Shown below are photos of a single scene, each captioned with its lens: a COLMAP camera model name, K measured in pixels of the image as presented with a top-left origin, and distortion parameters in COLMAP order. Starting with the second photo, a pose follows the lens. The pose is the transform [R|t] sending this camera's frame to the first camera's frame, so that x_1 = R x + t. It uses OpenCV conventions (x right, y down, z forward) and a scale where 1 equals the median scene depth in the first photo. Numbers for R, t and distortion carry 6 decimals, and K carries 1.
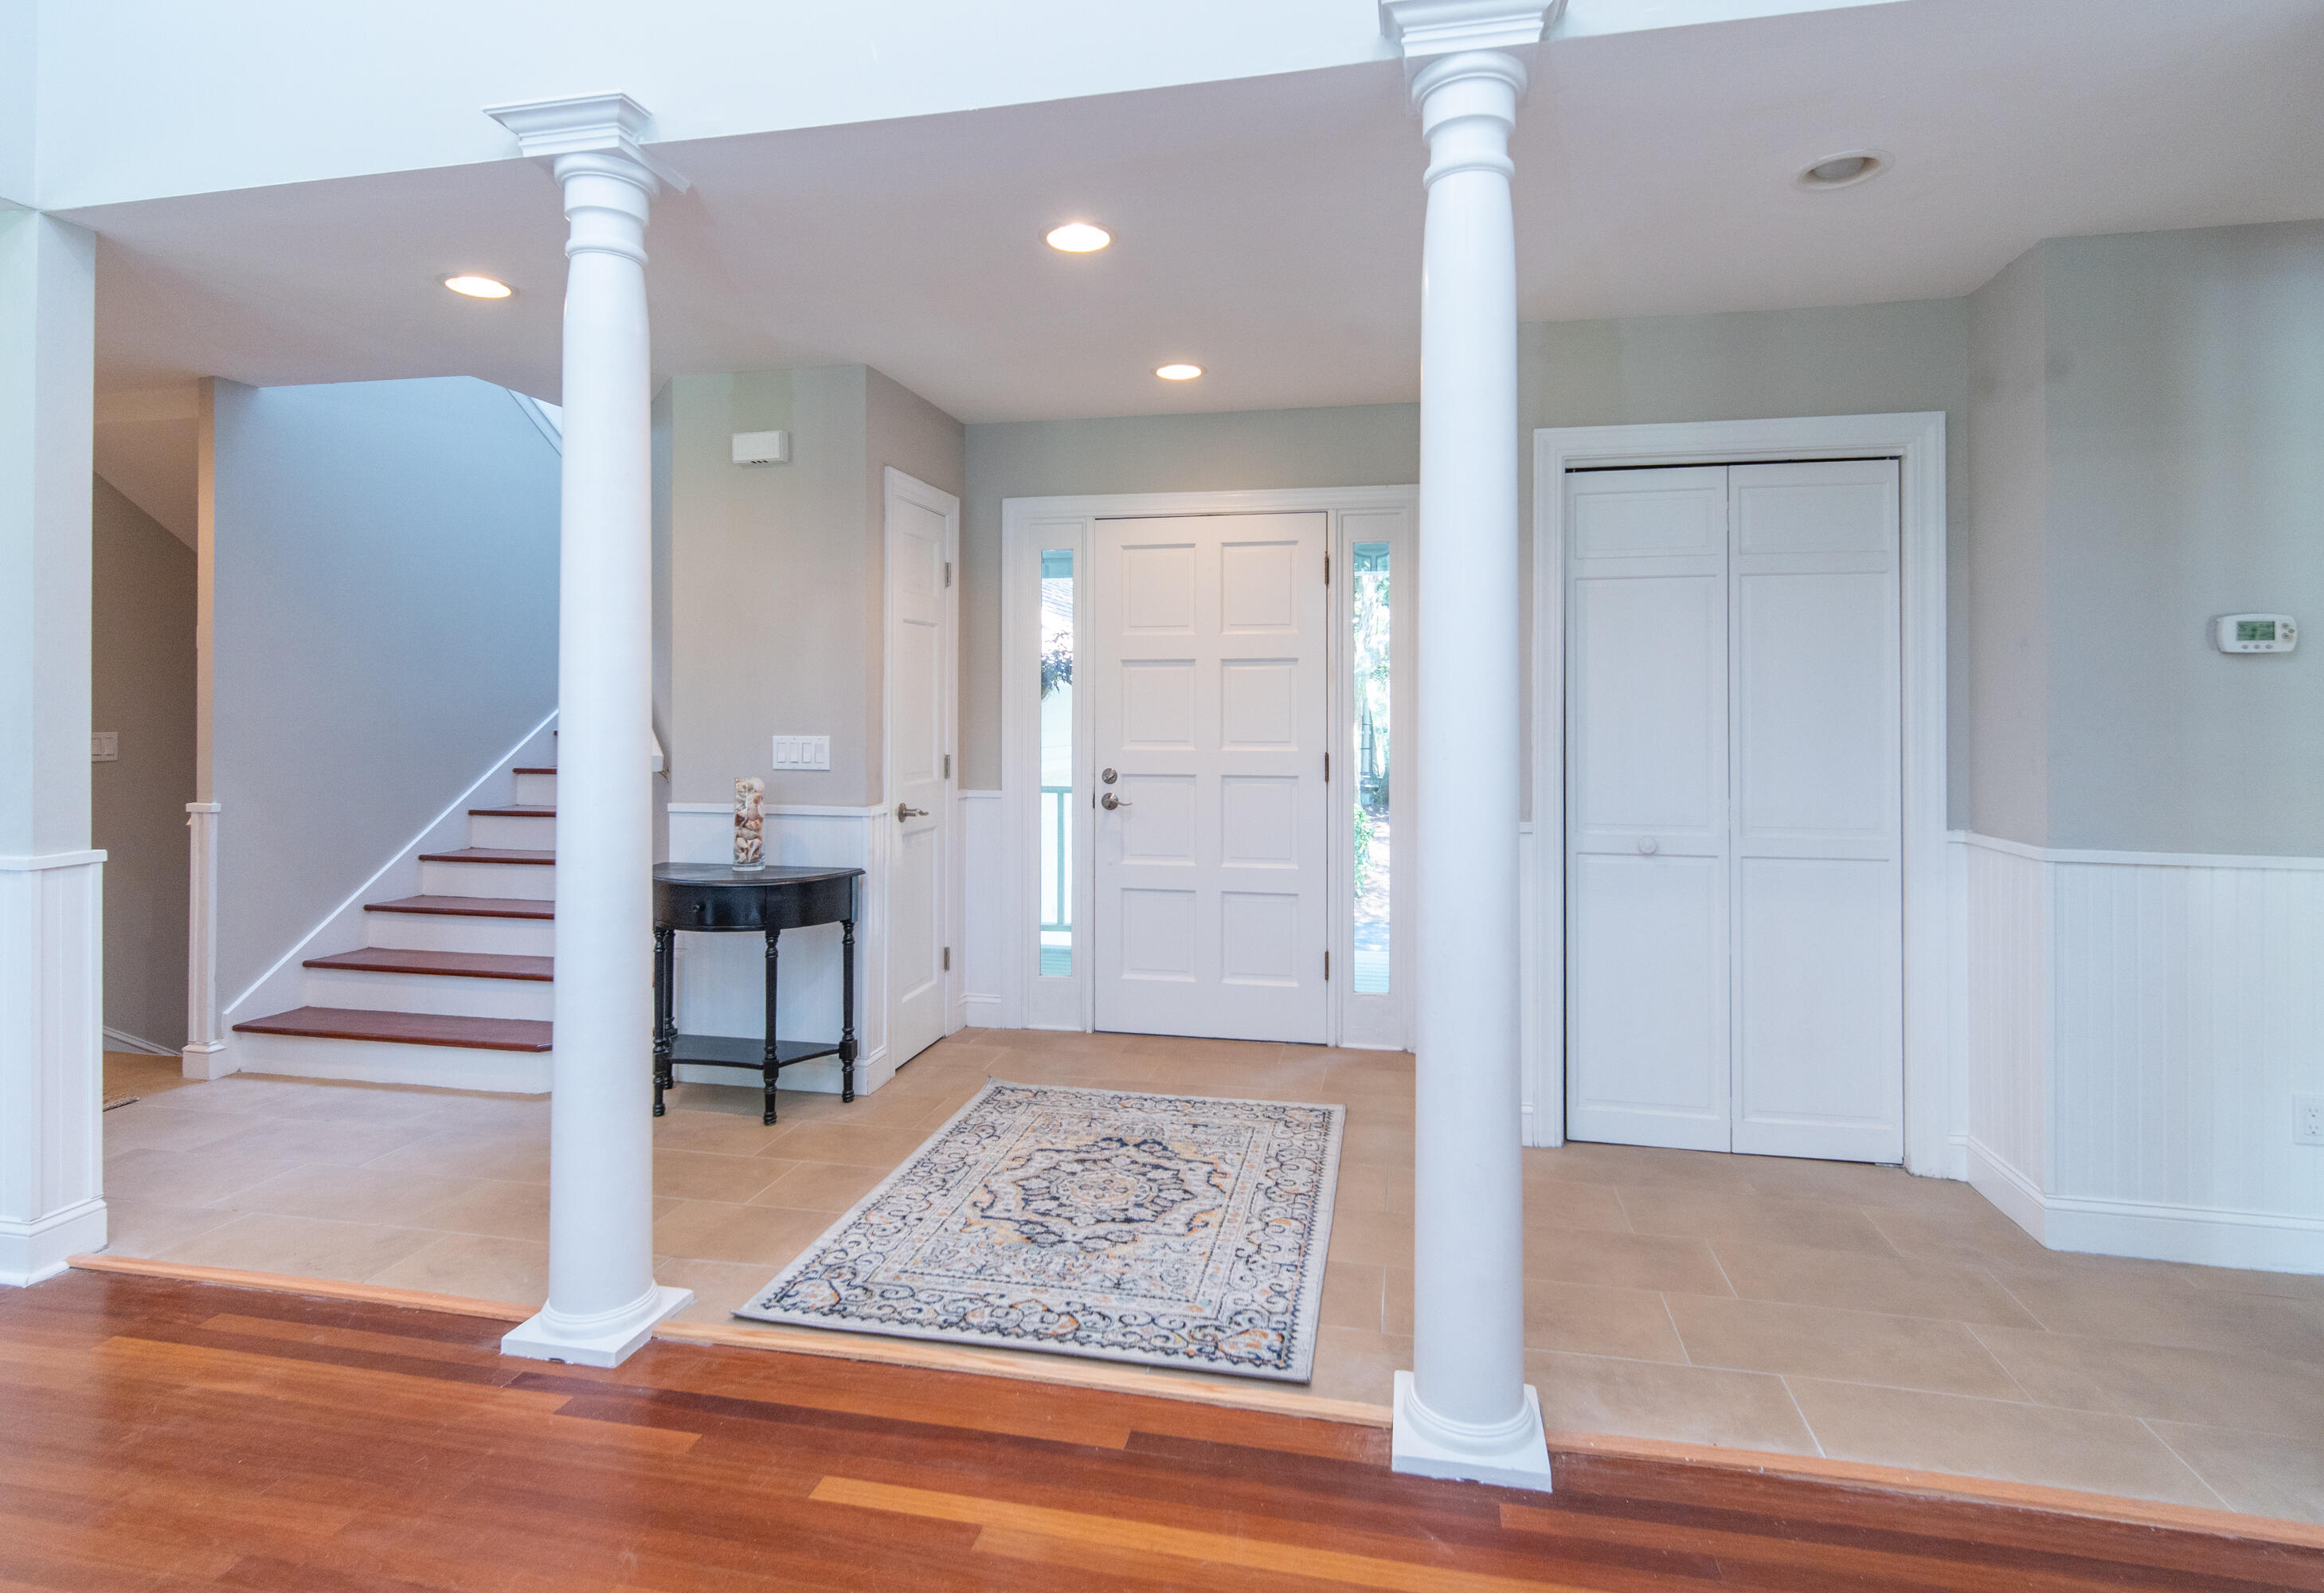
lens RADIAL K [[1157.4, 0, 1158.4], [0, 1157.4, 703.8], [0, 0, 1]] dist [0.000548, 0.000147]
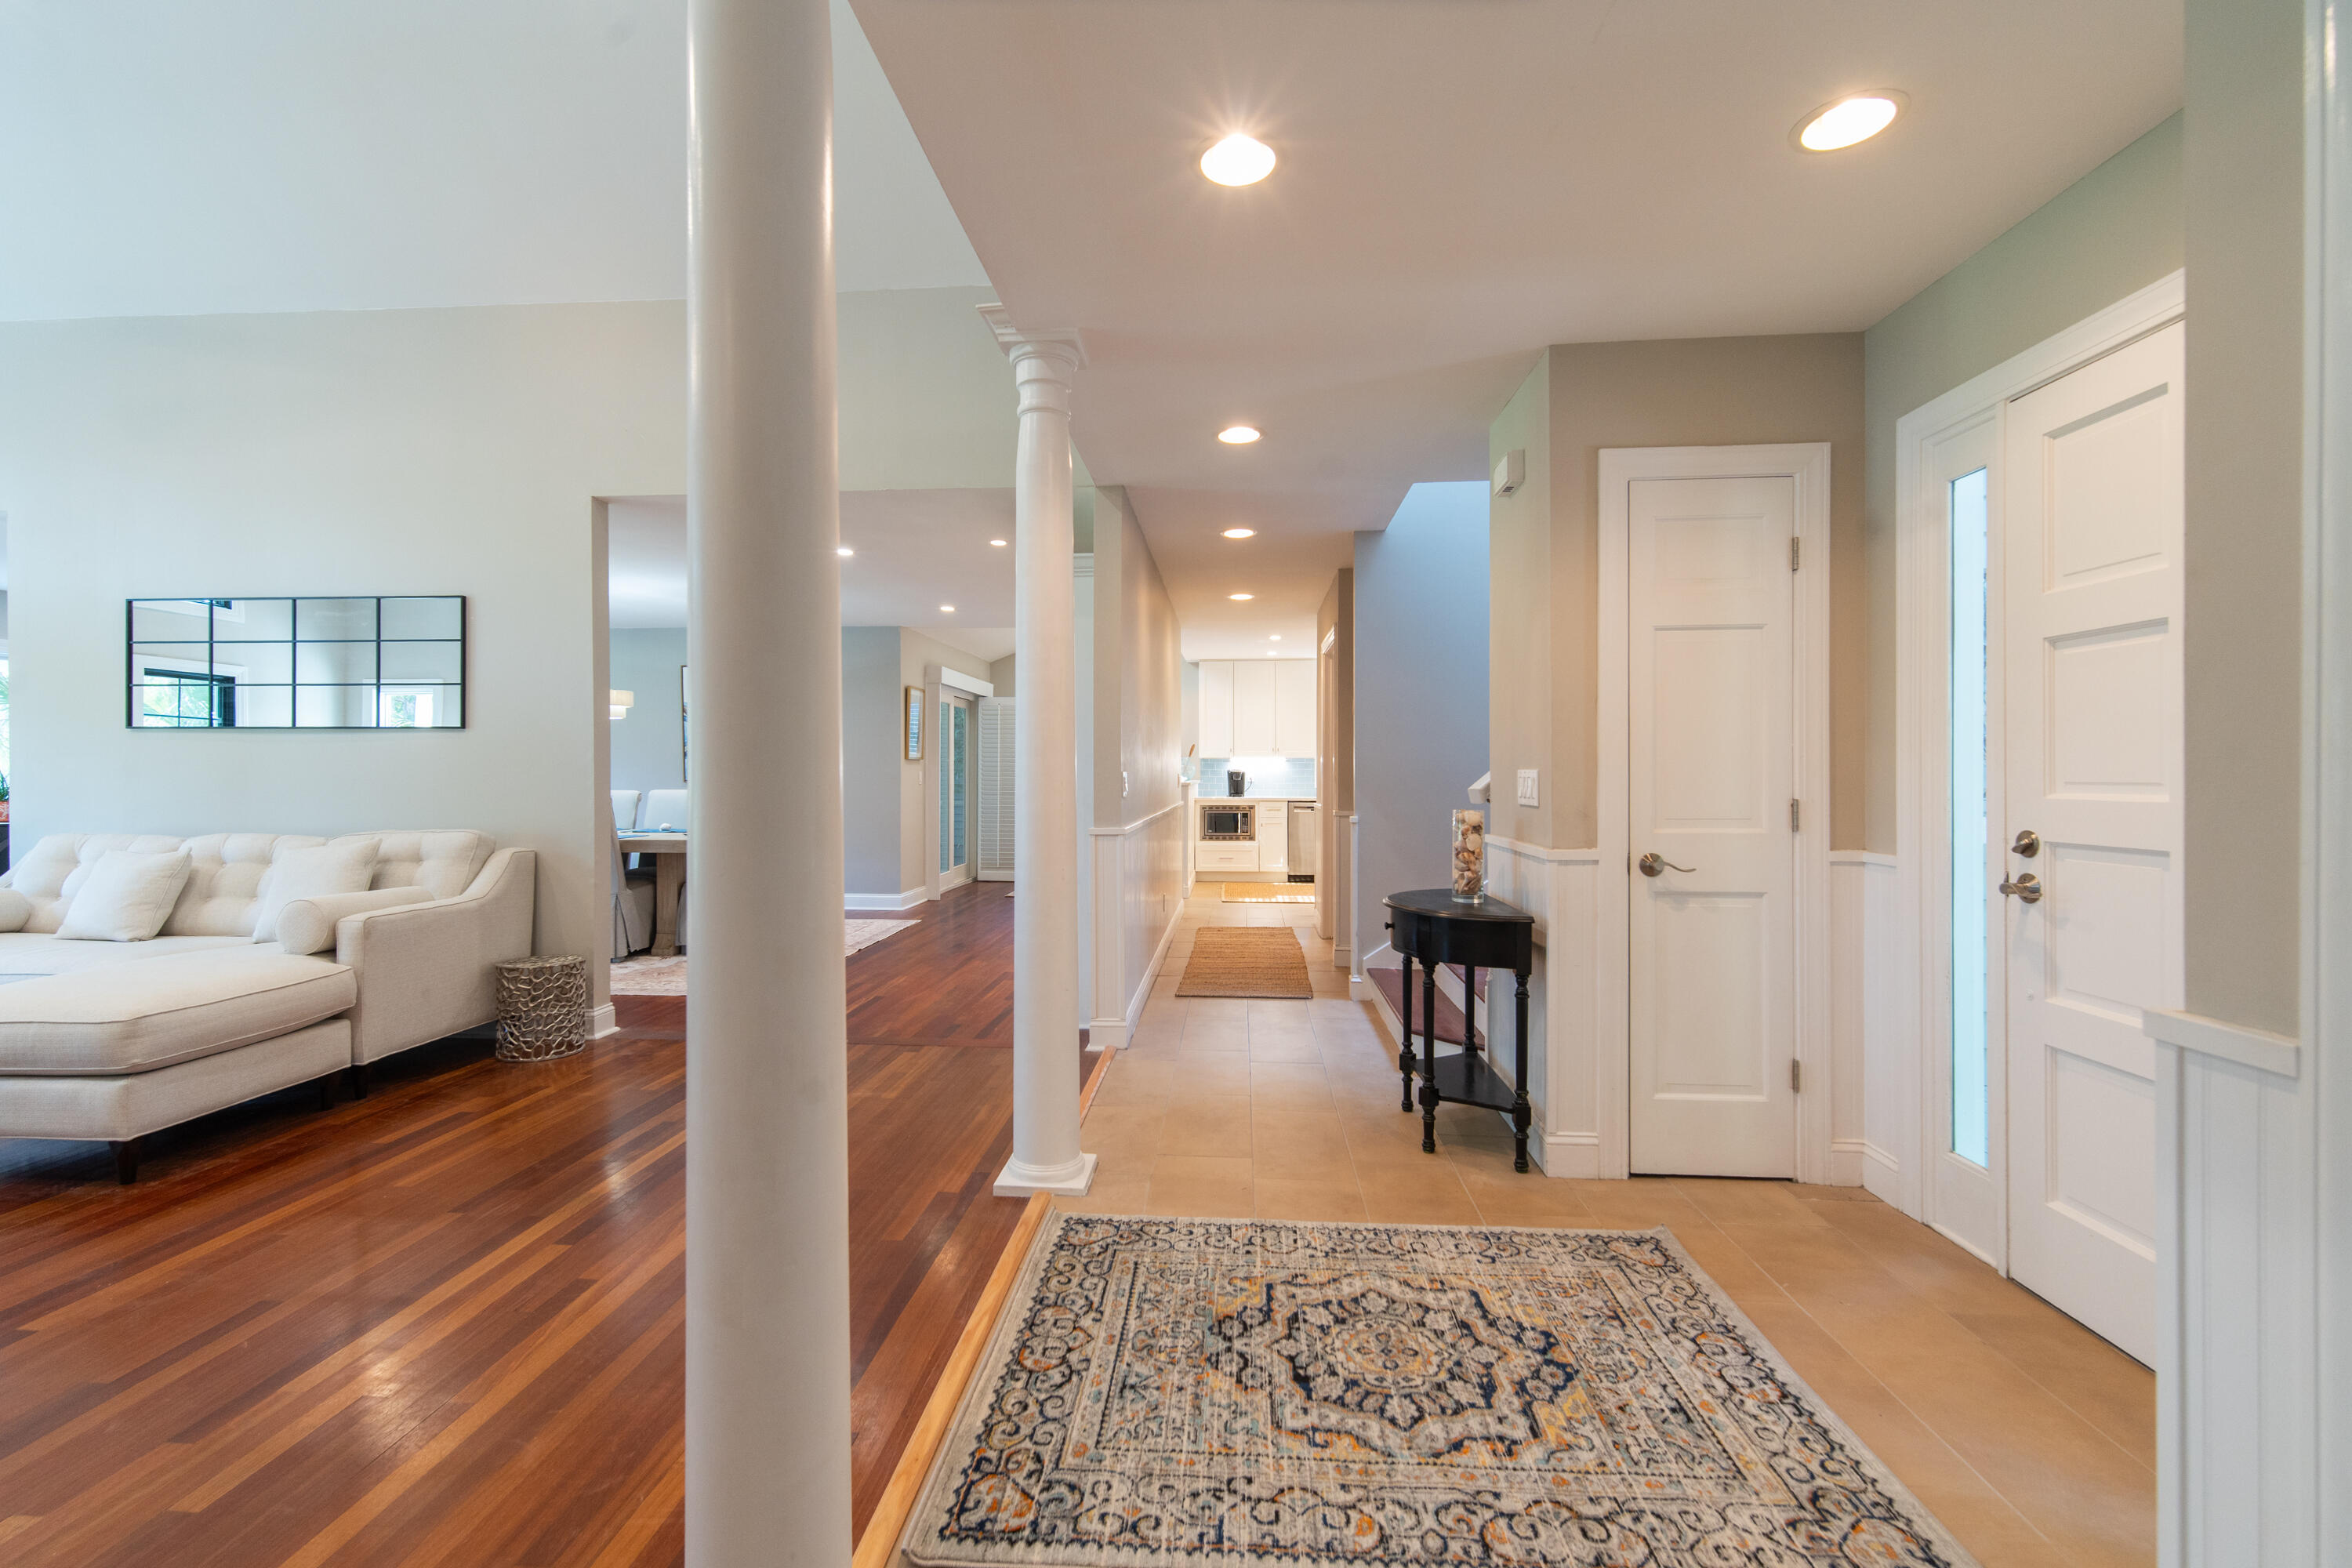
lens RADIAL K [[1015.6, 0, 1175.2], [0, 1015.6, 772.9], [0, 0, 1]] dist [-0.002066, 0.000058]
pose [[0.143134, -0.000754, -0.989703, 0.575481], [0.004766, 0.999989, -0.000072, 0.036585], [0.989692, -0.004706, 0.143136, 0.744195]]
